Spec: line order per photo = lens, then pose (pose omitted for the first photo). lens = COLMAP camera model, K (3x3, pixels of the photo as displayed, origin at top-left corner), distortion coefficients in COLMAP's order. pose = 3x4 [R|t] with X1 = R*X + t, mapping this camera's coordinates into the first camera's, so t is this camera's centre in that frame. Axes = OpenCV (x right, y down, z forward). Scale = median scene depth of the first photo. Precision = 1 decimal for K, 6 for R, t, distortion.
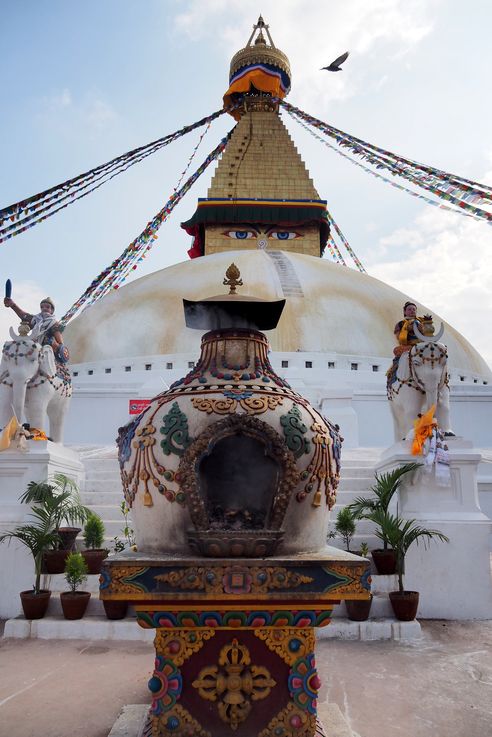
lens RADIAL K [[615.0, 0, 246.0], [0, 615.0, 368.5], [0, 0, 1]] dist [-0.003040, 0.002504]
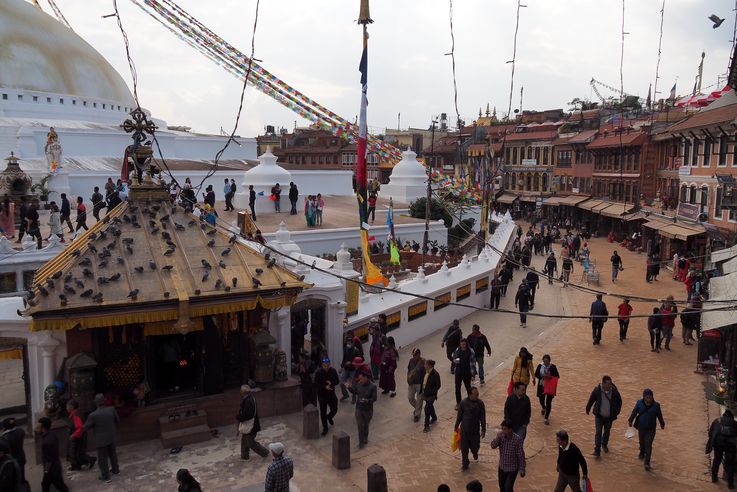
lens RADIAL K [[615.0, 0, 351.5], [0, 615.0, 245.3], [0, 0, 1]] dist [-0.003040, 0.002504]
pose [[0.805339, -0.078040, 0.587655, -0.091210], [-0.128773, 0.944597, 0.301917, -0.147014], [-0.578659, -0.318820, 0.750672, -0.553428]]
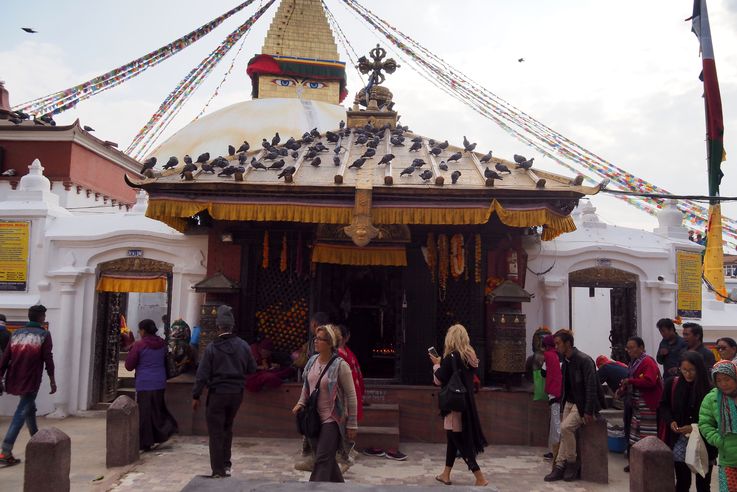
lens RADIAL K [[615.0, 0, 351.5], [0, 615.0, 245.3], [0, 0, 1]] dist [-0.003040, 0.002504]
pose [[0.992142, 0.035227, 0.120052, -0.012153], [-0.050601, 0.990544, 0.127524, -0.033685], [-0.114424, -0.132596, 0.984543, -0.473857]]
